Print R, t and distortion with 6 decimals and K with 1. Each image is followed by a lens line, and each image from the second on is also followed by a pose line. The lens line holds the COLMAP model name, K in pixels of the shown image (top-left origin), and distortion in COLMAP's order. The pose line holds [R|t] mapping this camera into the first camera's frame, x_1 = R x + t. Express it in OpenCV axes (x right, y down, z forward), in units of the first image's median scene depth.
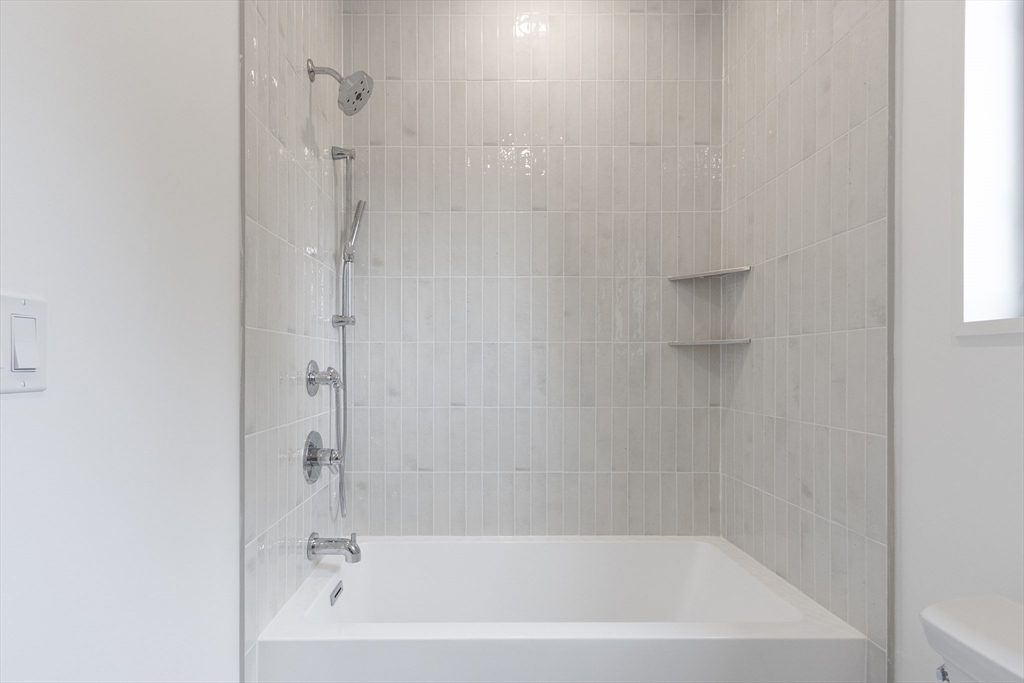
lens RADIAL K [[505.5, 0, 488.4], [0, 505.5, 368.0], [0, 0, 1]] dist [0.008686, -0.001887]
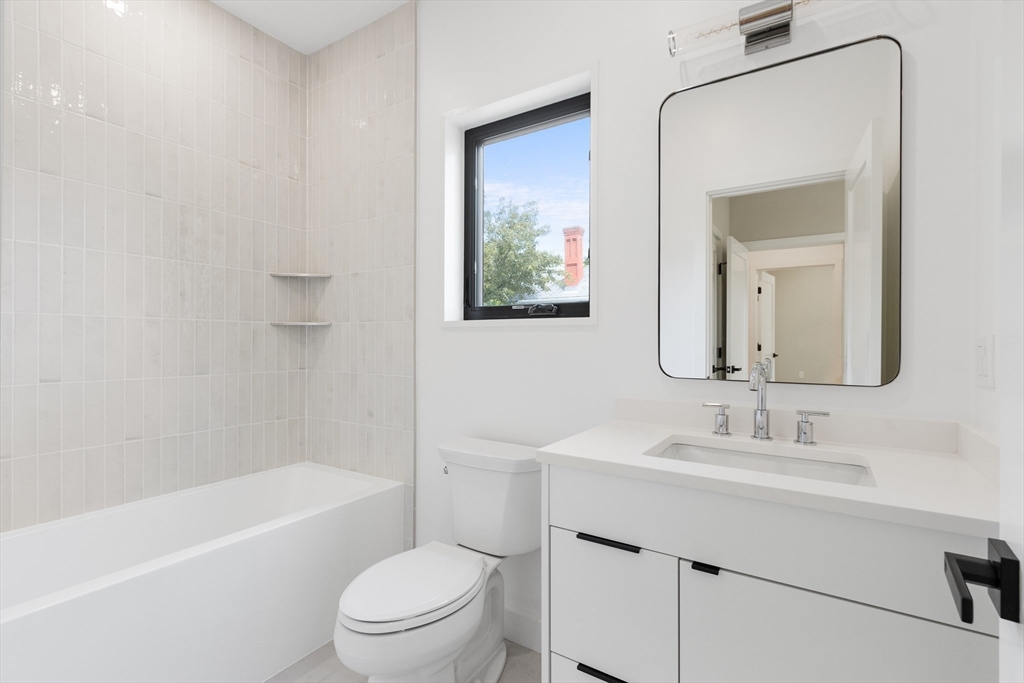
lens RADIAL K [[505.5, 0, 510.9], [0, 505.5, 341.6], [0, 0, 1]] dist [0.008686, -0.001887]
pose [[0.546949, 0.001996, 0.837163, -0.407235], [0.001293, 0.999994, -0.003229, 0.004111], [-0.837165, 0.002848, 0.546943, -0.244833]]
